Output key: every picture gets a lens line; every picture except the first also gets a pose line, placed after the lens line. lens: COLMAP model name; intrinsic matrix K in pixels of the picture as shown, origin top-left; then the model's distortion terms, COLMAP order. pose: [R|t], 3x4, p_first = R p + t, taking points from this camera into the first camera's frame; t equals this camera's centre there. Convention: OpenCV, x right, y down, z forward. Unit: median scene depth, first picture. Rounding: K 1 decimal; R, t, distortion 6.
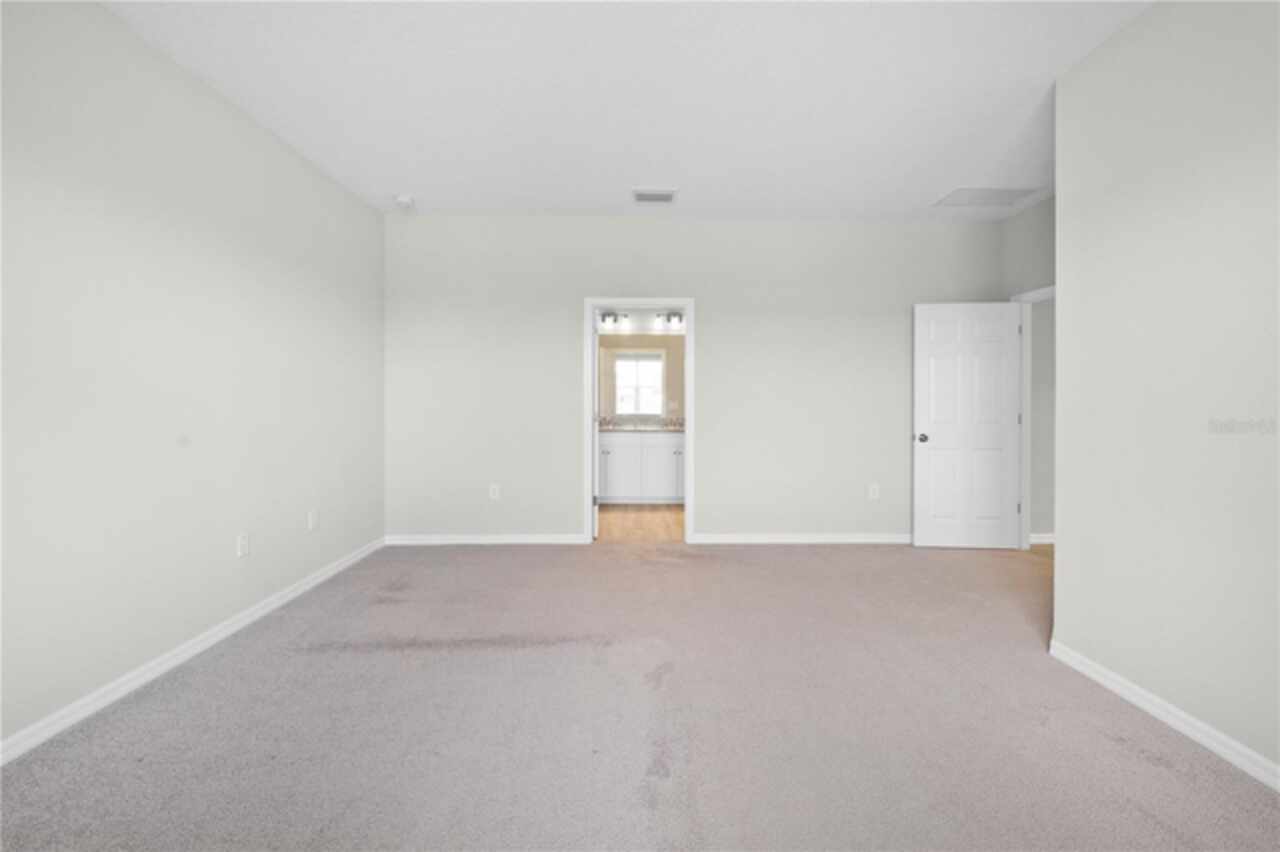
lens RADIAL K [[510.0, 0, 647.6], [0, 510.0, 408.5], [0, 0, 1]] dist [-0.004508, 0.000738]
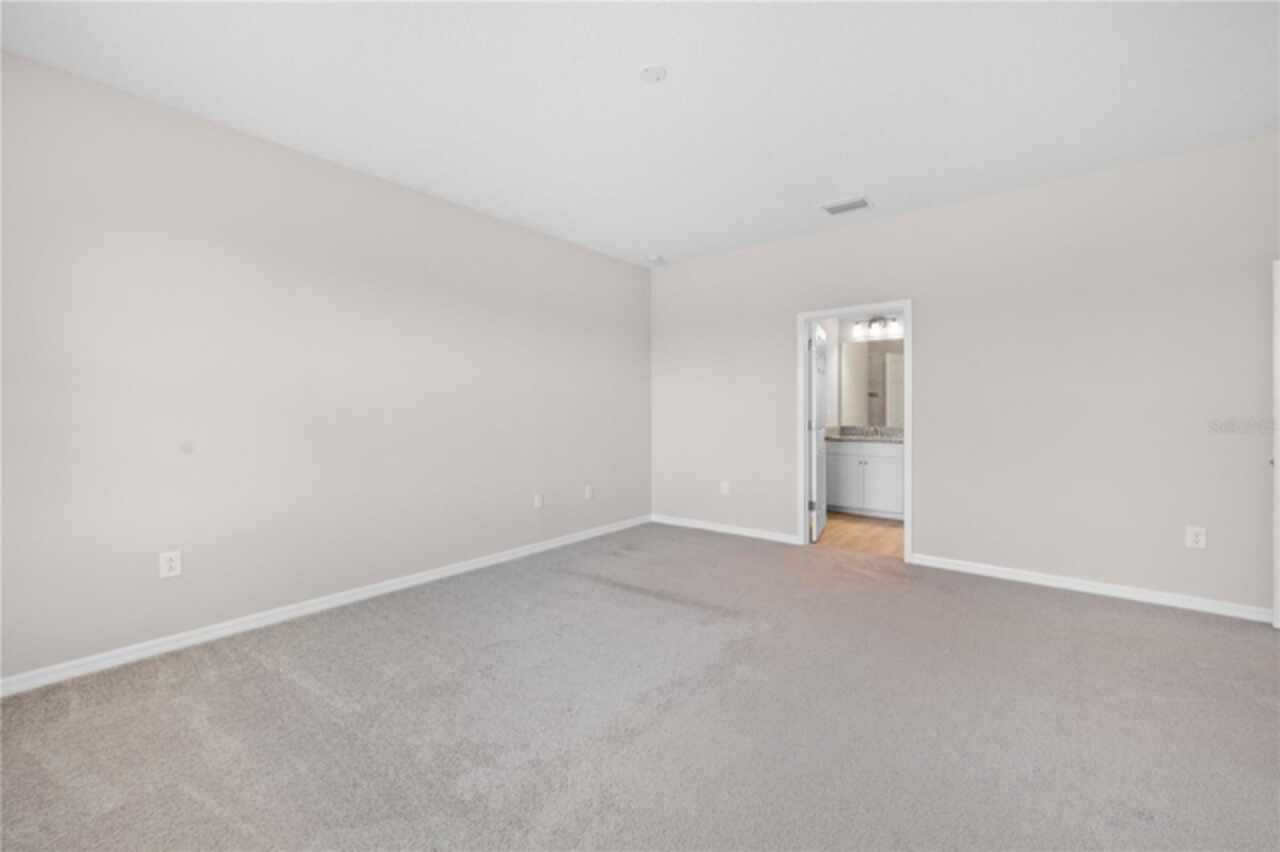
lens RADIAL K [[510.0, 0, 649.0], [0, 510.0, 416.8], [0, 0, 1]] dist [-0.004508, 0.000738]
pose [[0.770093, 0.001267, -0.637930, 0.314372], [-0.003640, 0.999990, -0.002409, 0.002604], [0.637921, 0.004178, 0.770091, -0.017886]]
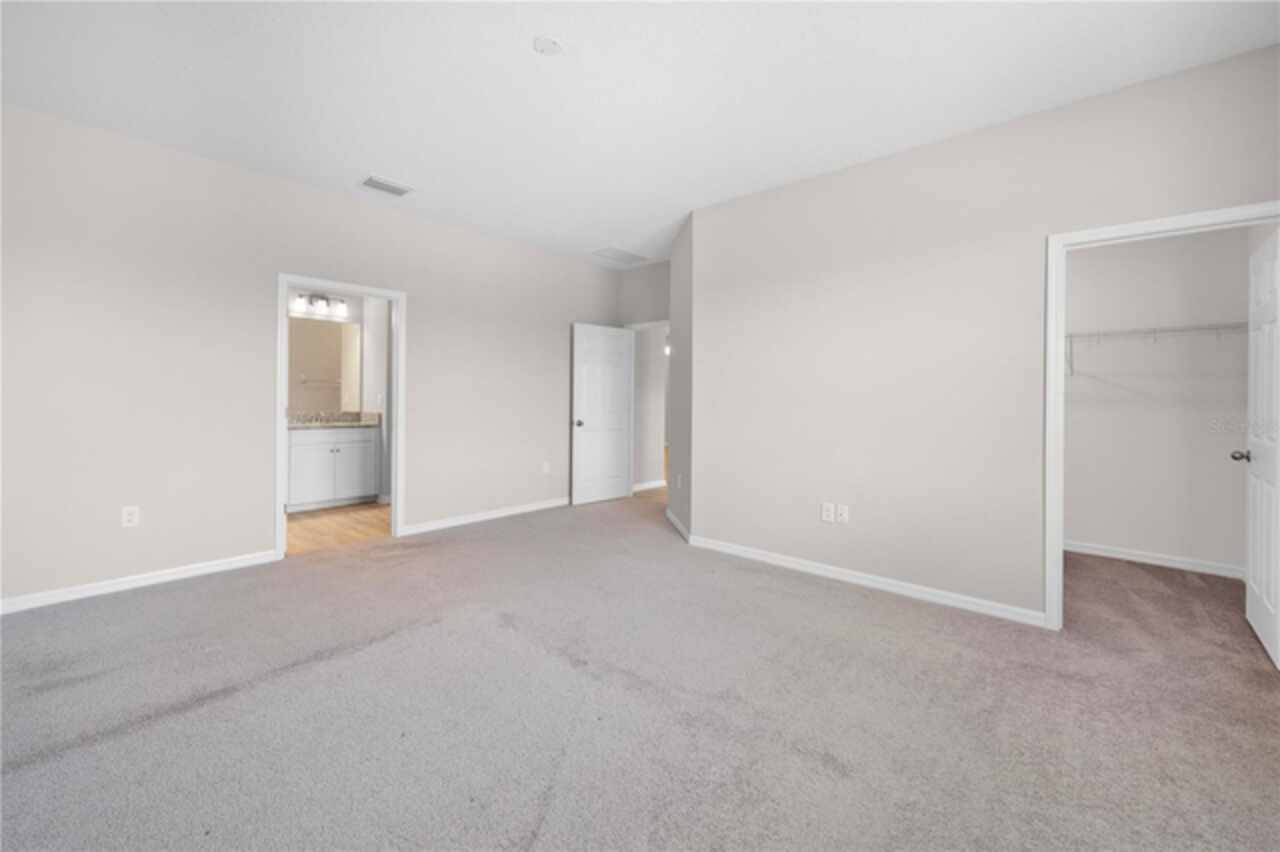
lens RADIAL K [[510.0, 0, 634.5], [0, 510.0, 403.7], [0, 0, 1]] dist [-0.004508, 0.000738]
pose [[0.681026, -0.005767, 0.732236, -0.338667], [0.003579, 0.999983, 0.004548, 0.000754], [-0.732250, -0.000477, 0.681035, -0.019854]]
